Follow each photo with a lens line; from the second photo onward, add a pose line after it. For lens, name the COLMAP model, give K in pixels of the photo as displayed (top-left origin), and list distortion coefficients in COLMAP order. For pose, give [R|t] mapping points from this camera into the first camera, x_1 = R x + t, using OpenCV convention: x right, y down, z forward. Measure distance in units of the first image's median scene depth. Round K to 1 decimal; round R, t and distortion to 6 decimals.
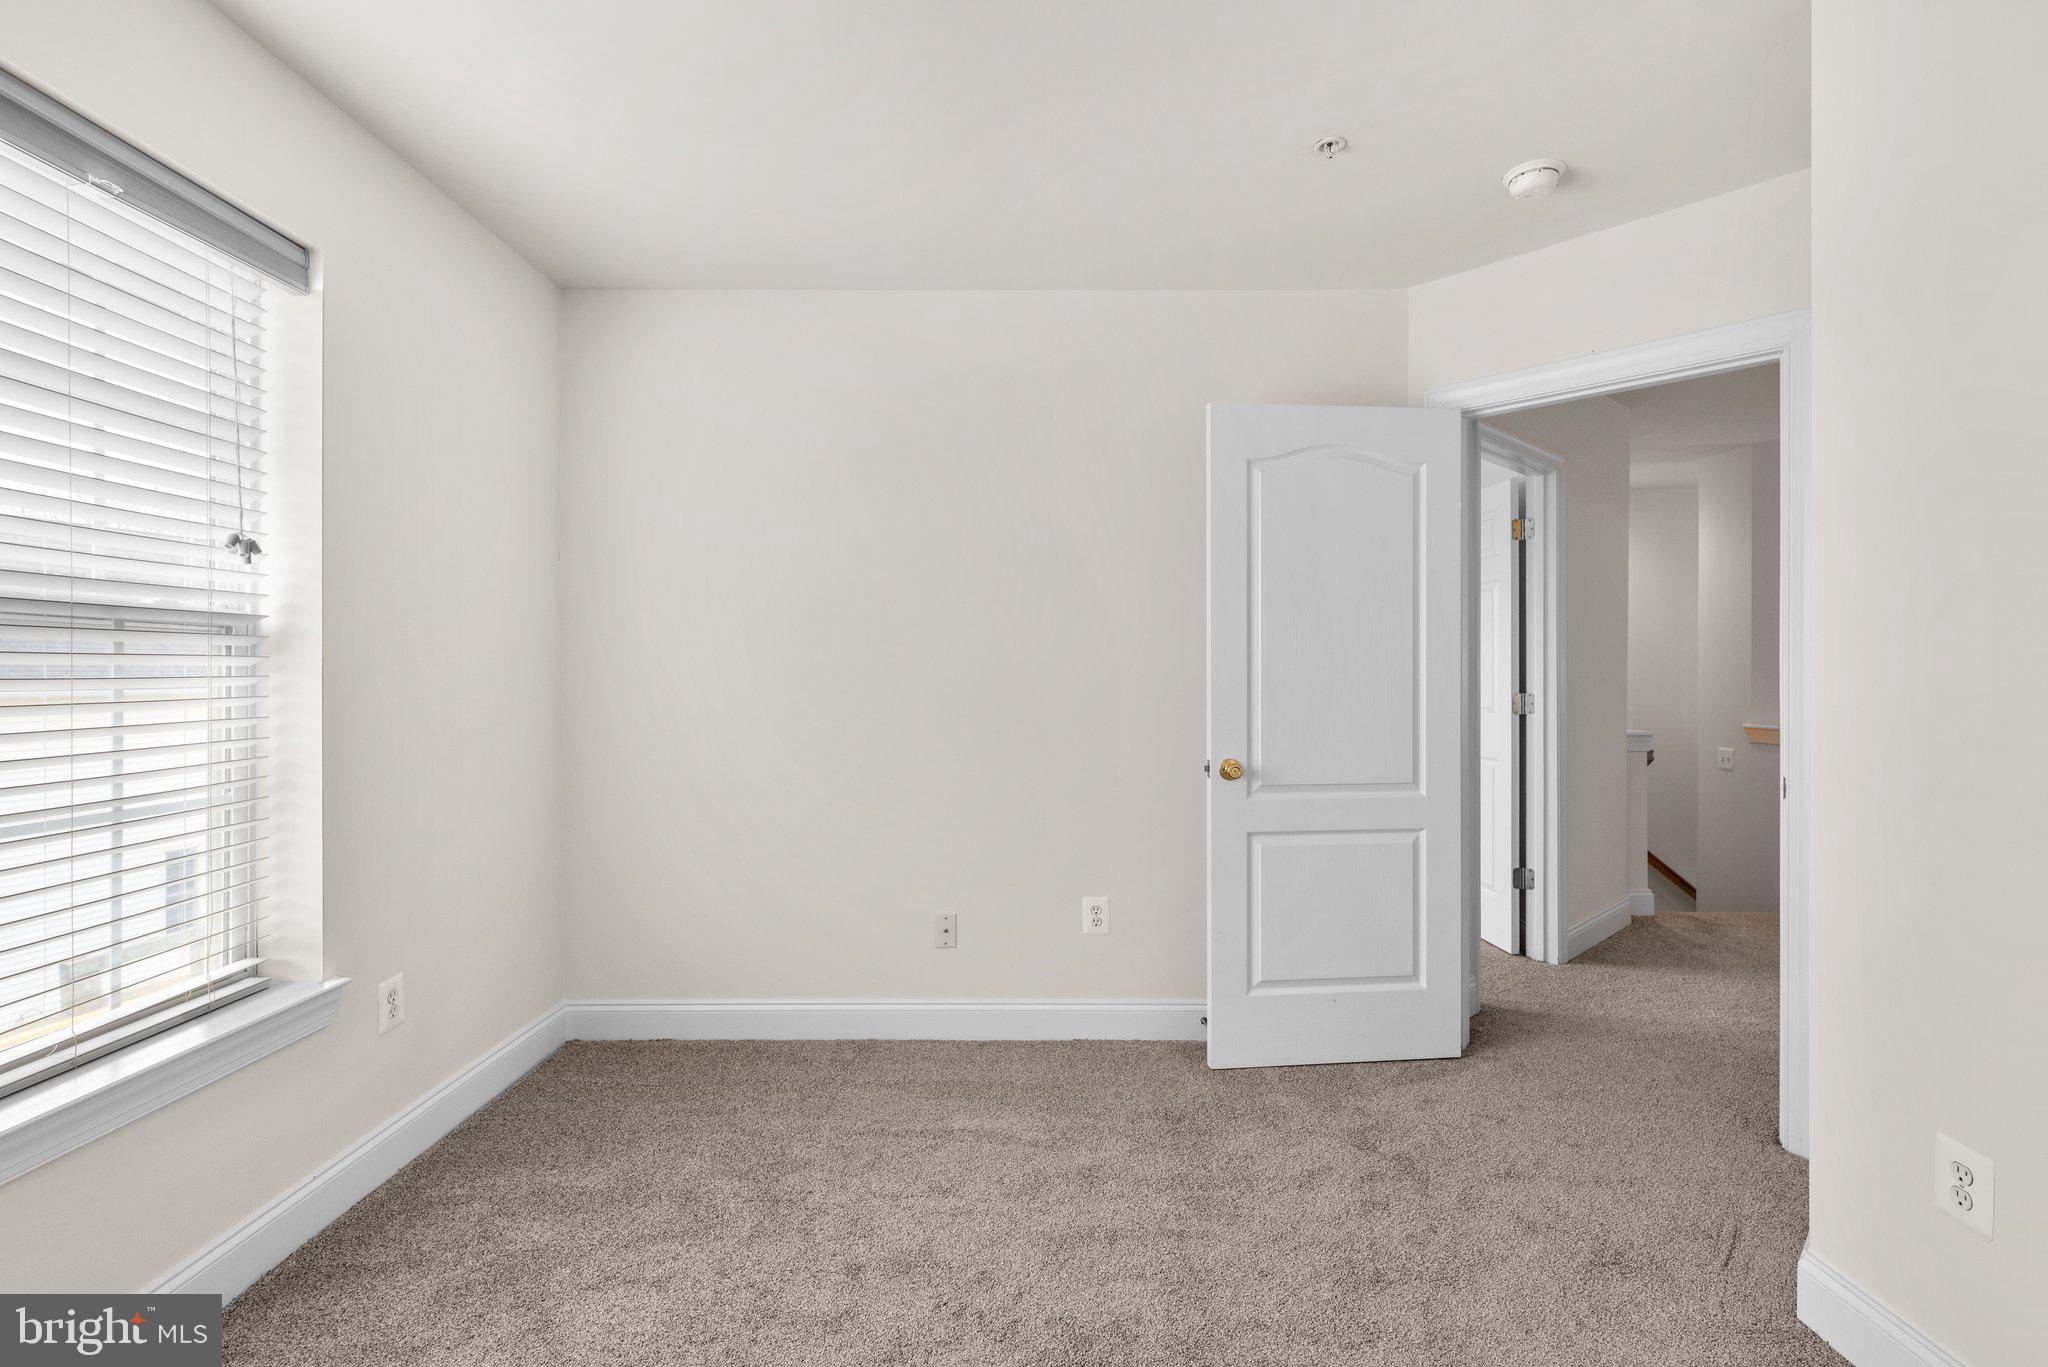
lens RADIAL K [[909.8, 0, 1025.8], [0, 909.8, 680.2], [0, 0, 1]] dist [0.001431, -0.000109]
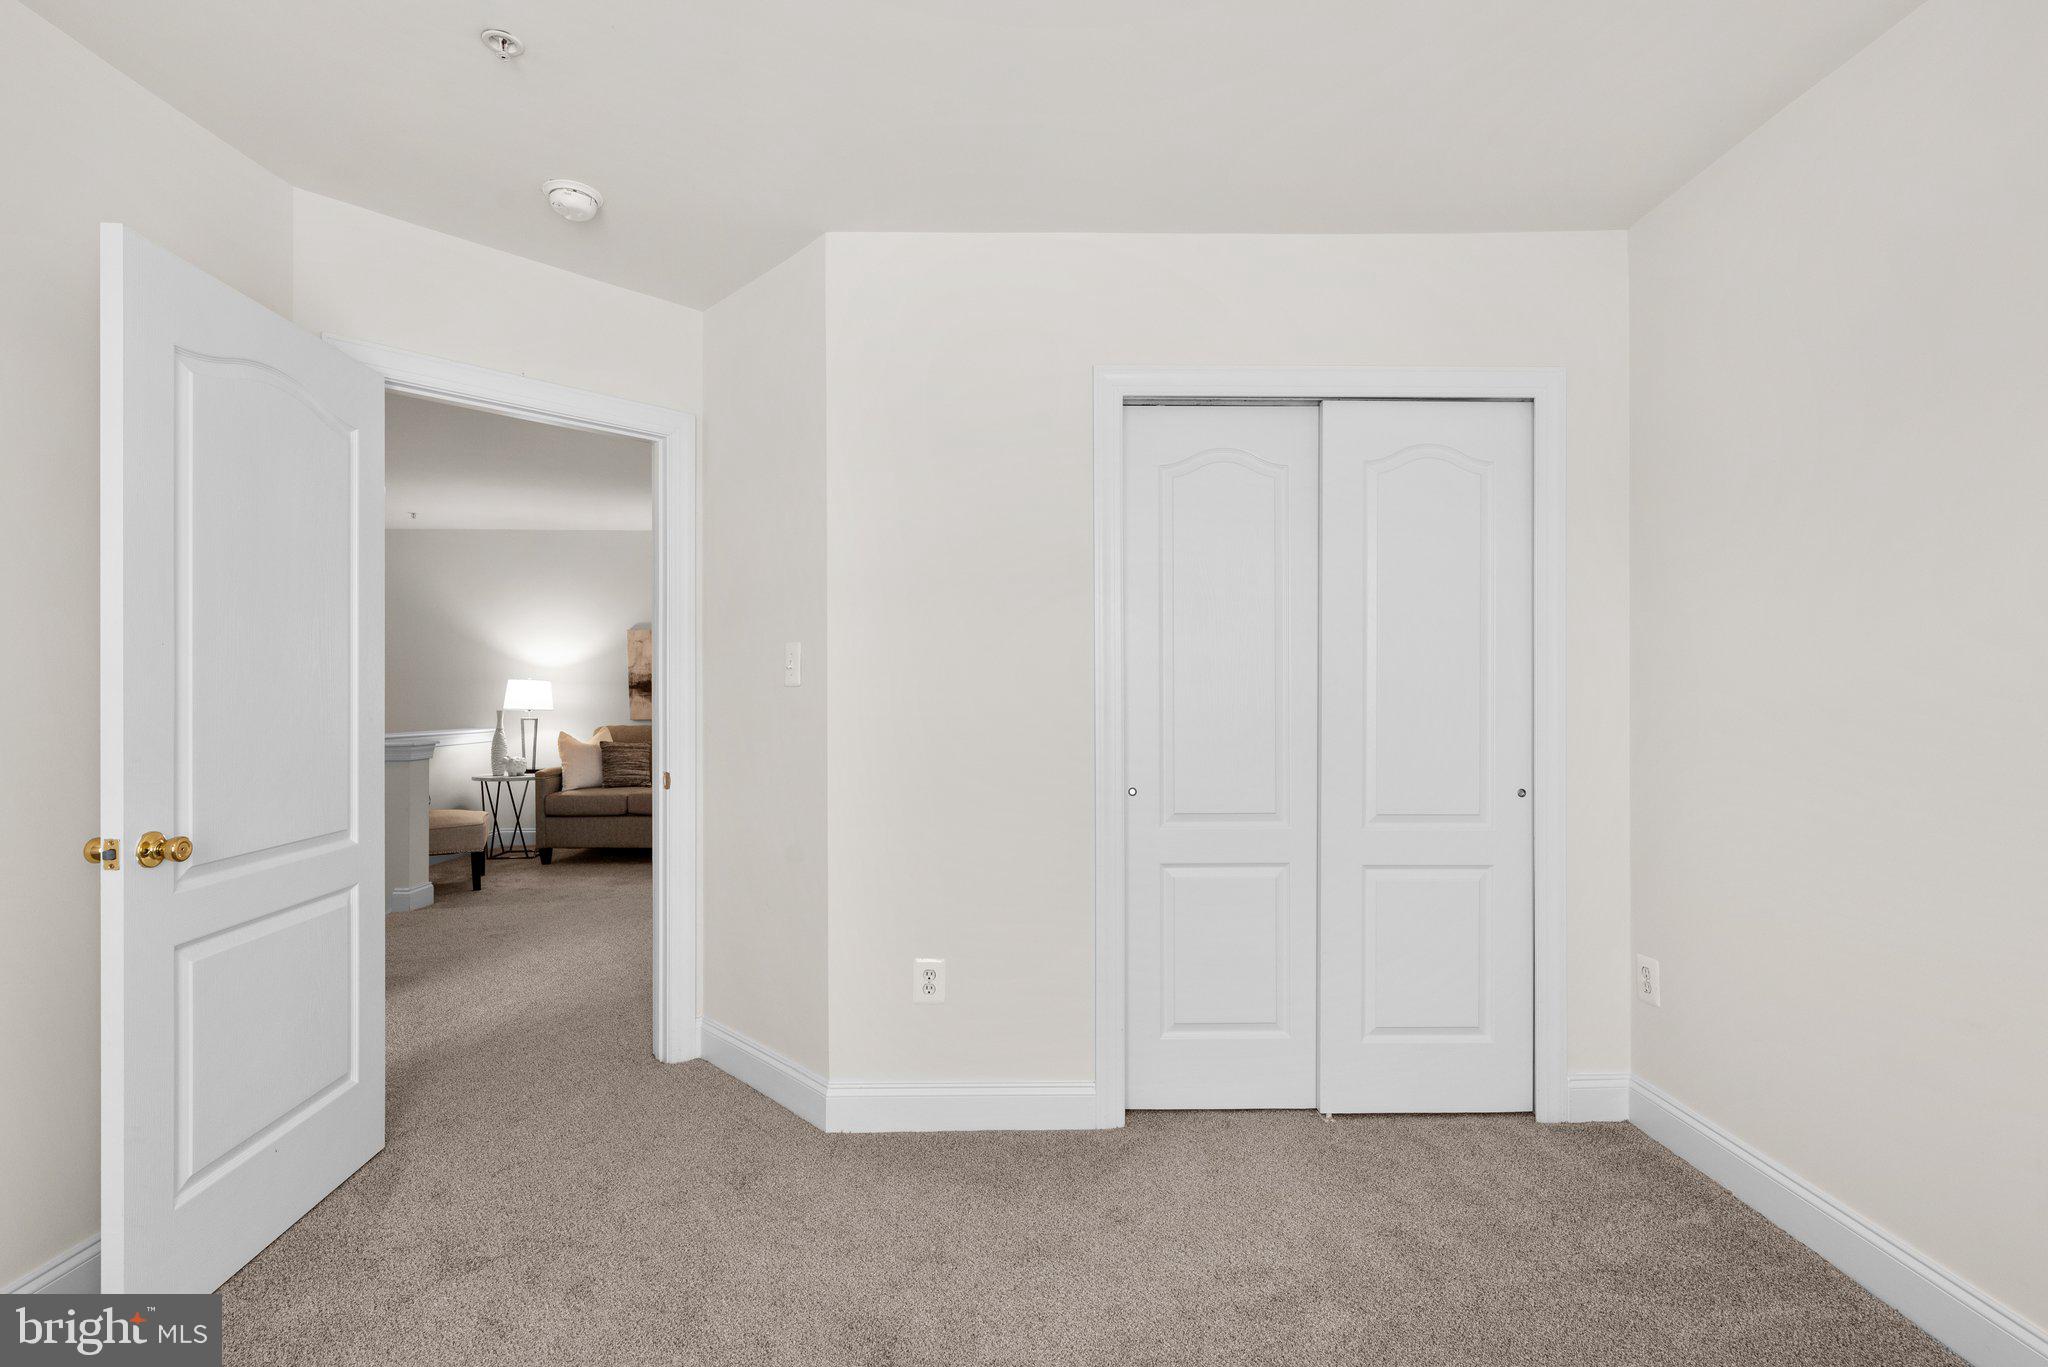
lens RADIAL K [[930.5, 0, 1027.3], [0, 930.5, 688.7], [0, 0, 1]] dist [0.001215, -0.000036]
pose [[-0.000848, 0.001301, 0.999999, -0.395087], [0.007815, 0.999969, -0.001295, -0.002740], [-0.999969, 0.007814, -0.000858, 0.418334]]
